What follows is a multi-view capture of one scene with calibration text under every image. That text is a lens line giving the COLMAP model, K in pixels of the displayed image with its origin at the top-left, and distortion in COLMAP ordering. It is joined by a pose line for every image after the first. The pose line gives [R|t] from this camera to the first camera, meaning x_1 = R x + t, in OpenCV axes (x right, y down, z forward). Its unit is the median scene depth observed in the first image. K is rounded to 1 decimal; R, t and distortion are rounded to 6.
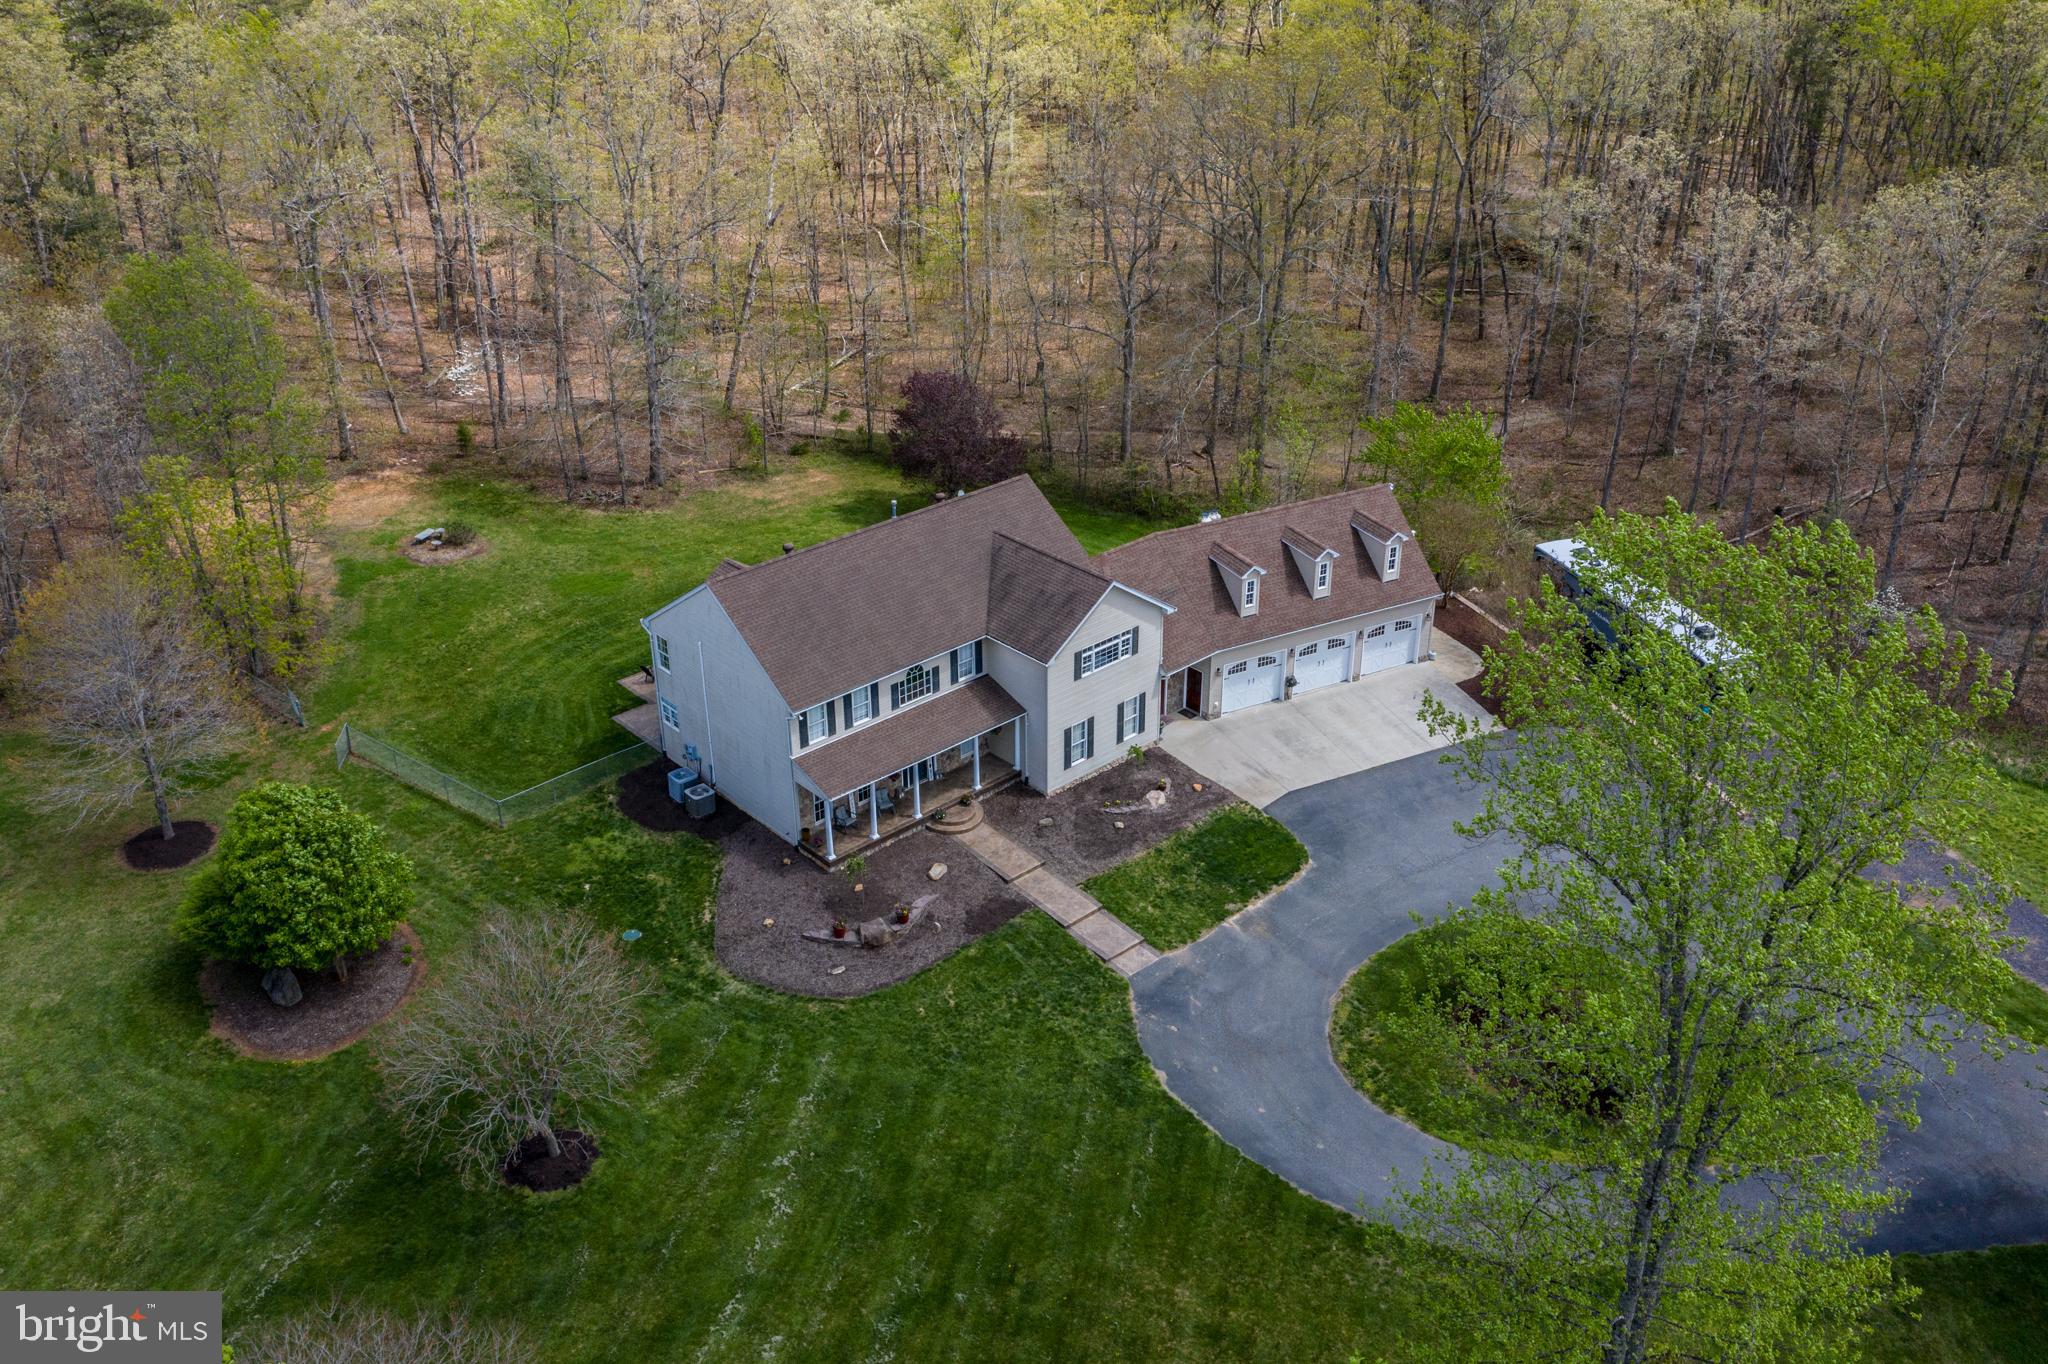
lens RADIAL K [[1704.9, 0, 1065.7], [0, 1704.9, 677.4], [0, 0, 1]] dist [-0.007258, 0.002993]
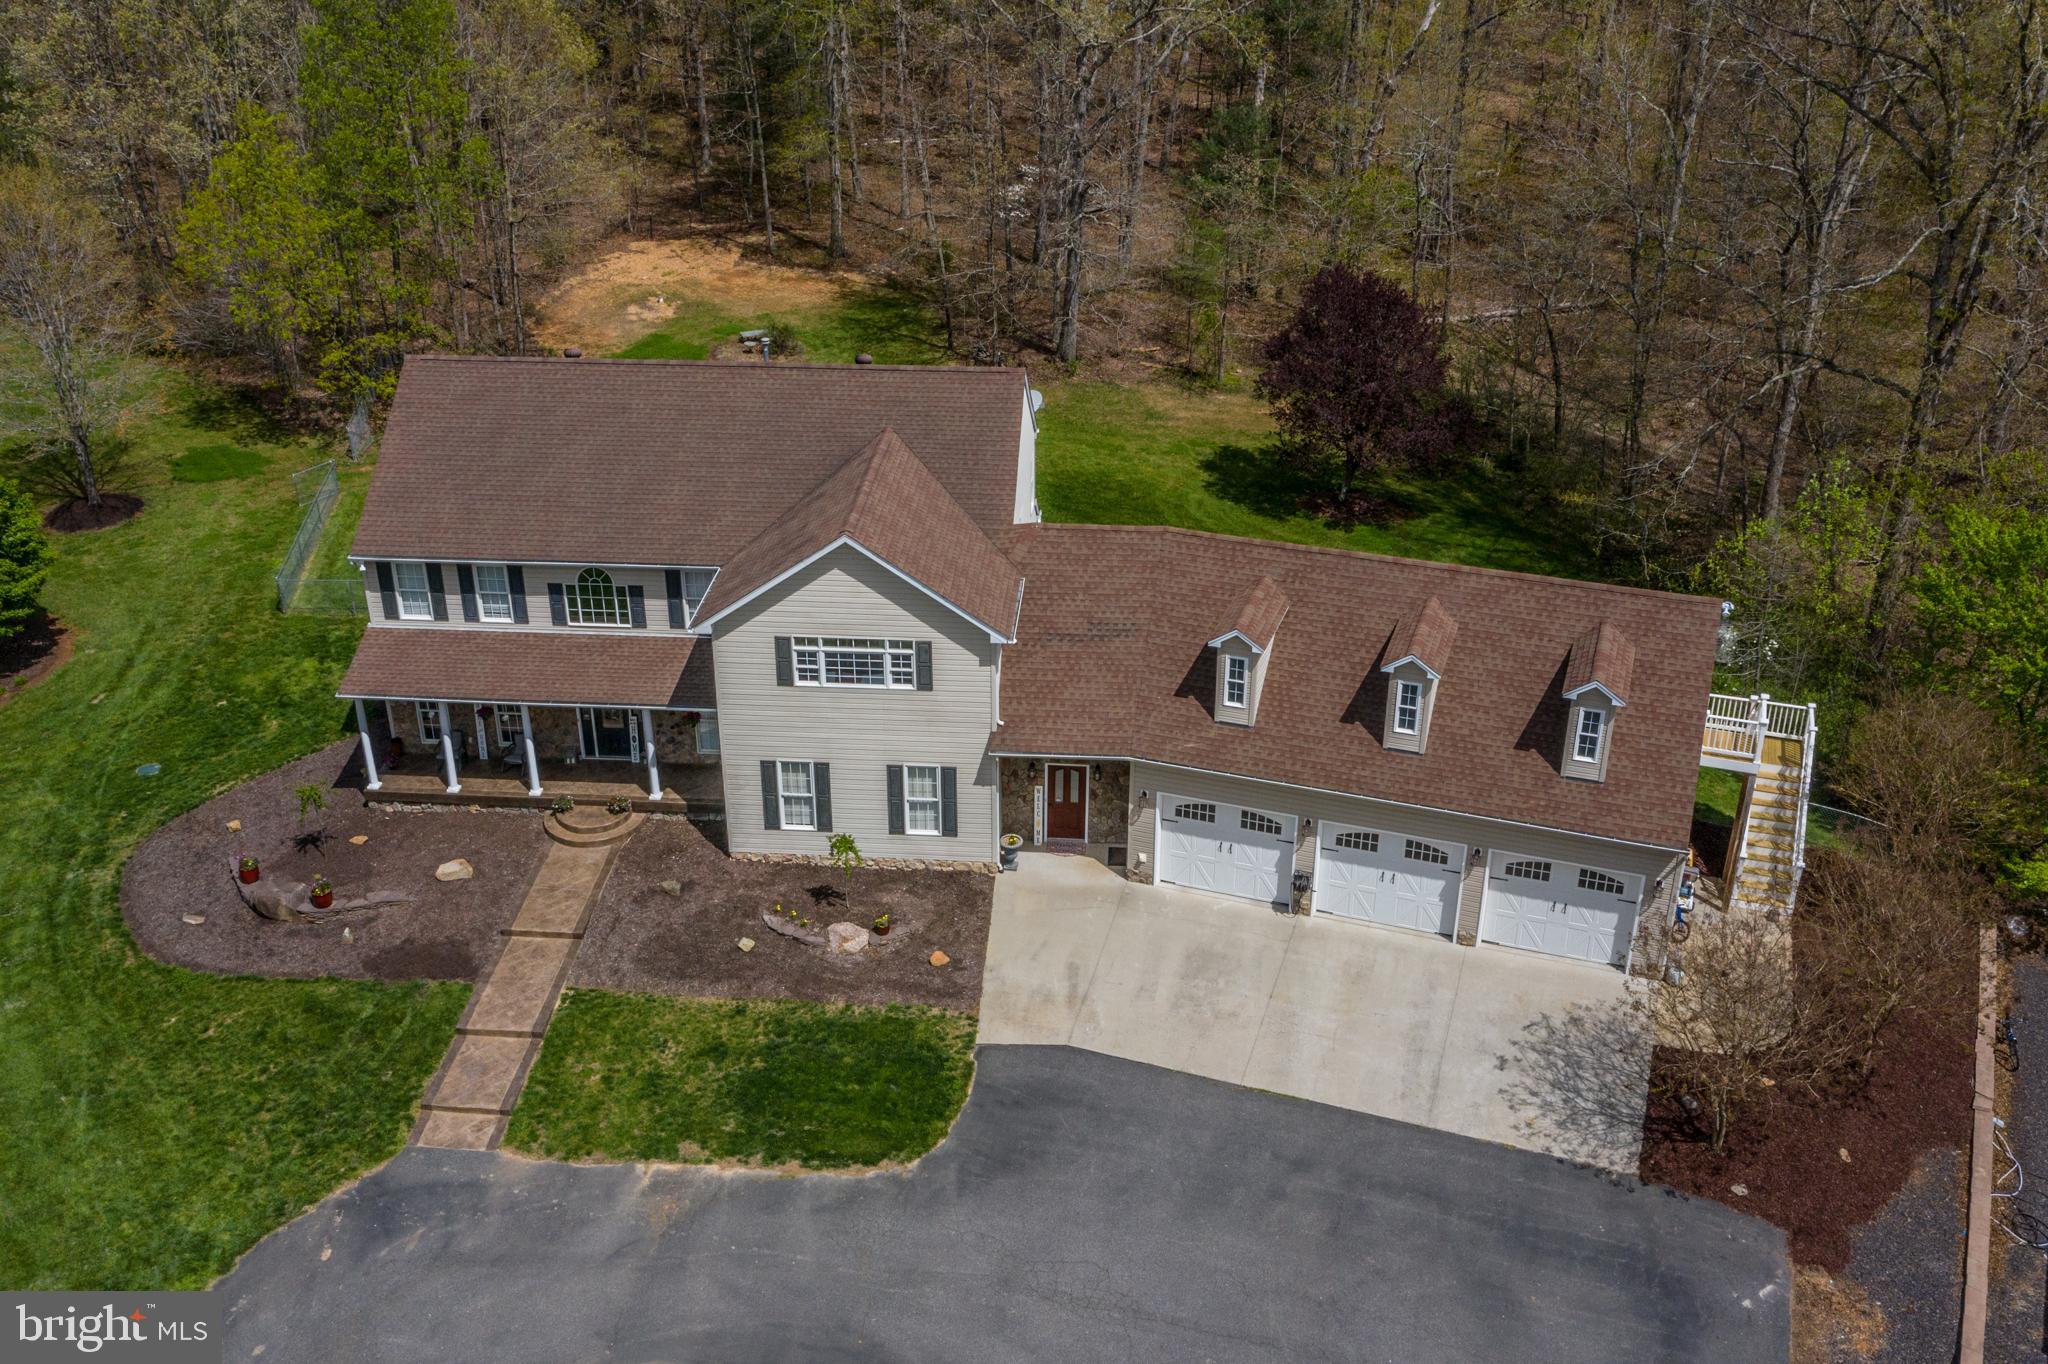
lens RADIAL K [[1868.4, 0, 1015.8], [0, 1868.4, 694.2], [0, 0, 1]] dist [-0.006131, 0.000758]
pose [[0.670488, 0.336521, -0.661211, 0.479998], [-0.344837, 0.930453, 0.123875, -0.101294], [0.656912, 0.144953, 0.739902, 0.579878]]
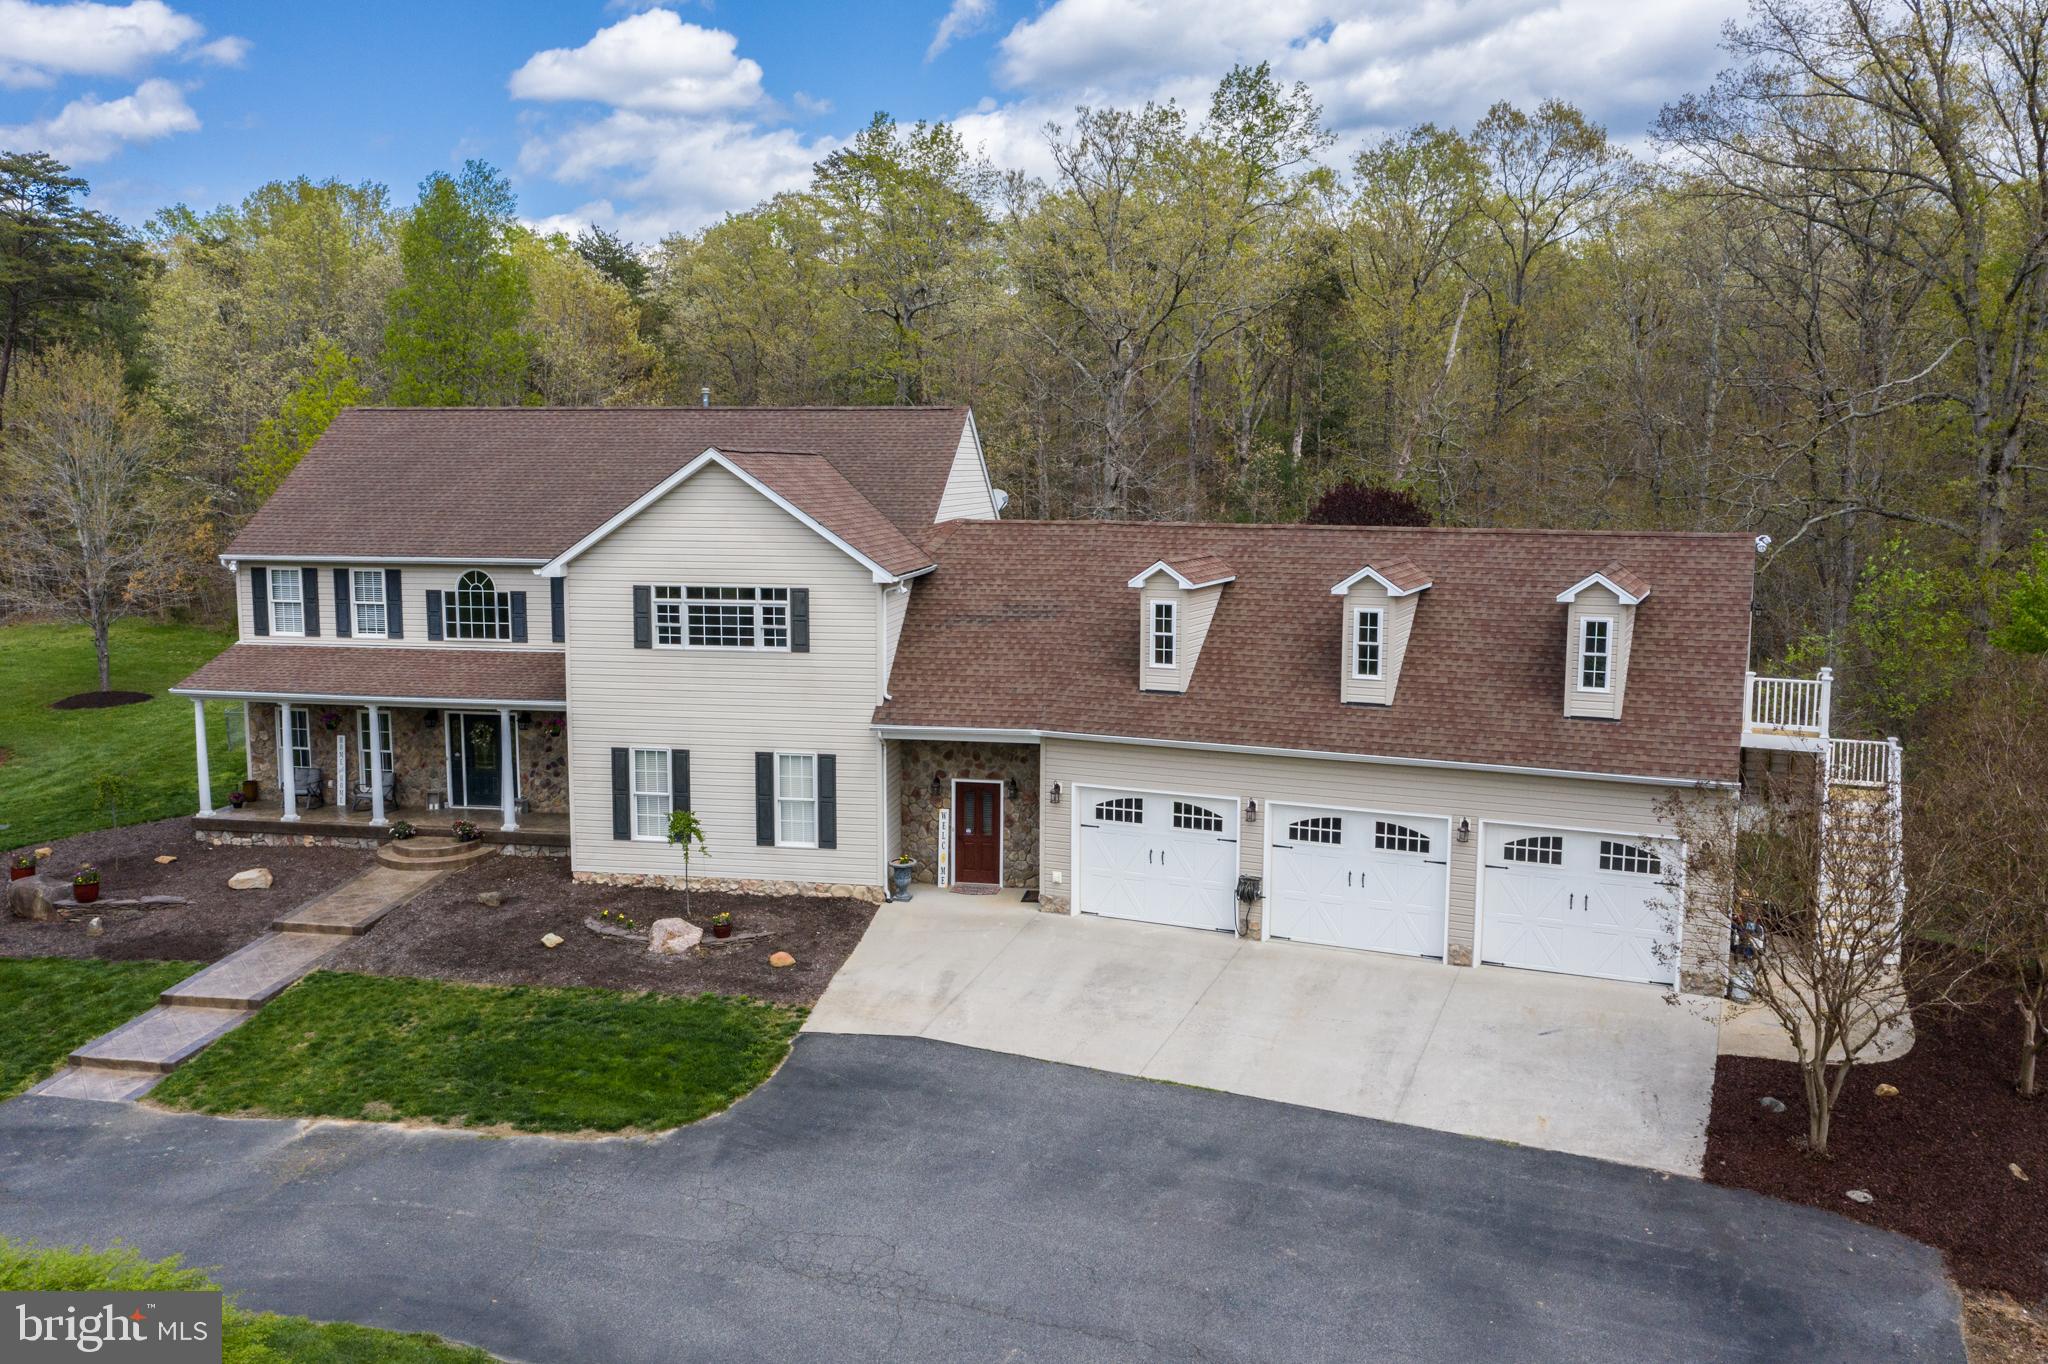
lens RADIAL K [[1640.2, 0, 1024.0], [0, 1640.2, 682.0], [0, 0, 1]] dist [-0.007912, 0.002991]
pose [[0.603549, 0.102667, -0.790688, 0.453684], [-0.377181, 0.910461, -0.169691, 0.049596], [0.702470, 0.400649, 0.588232, 0.797929]]
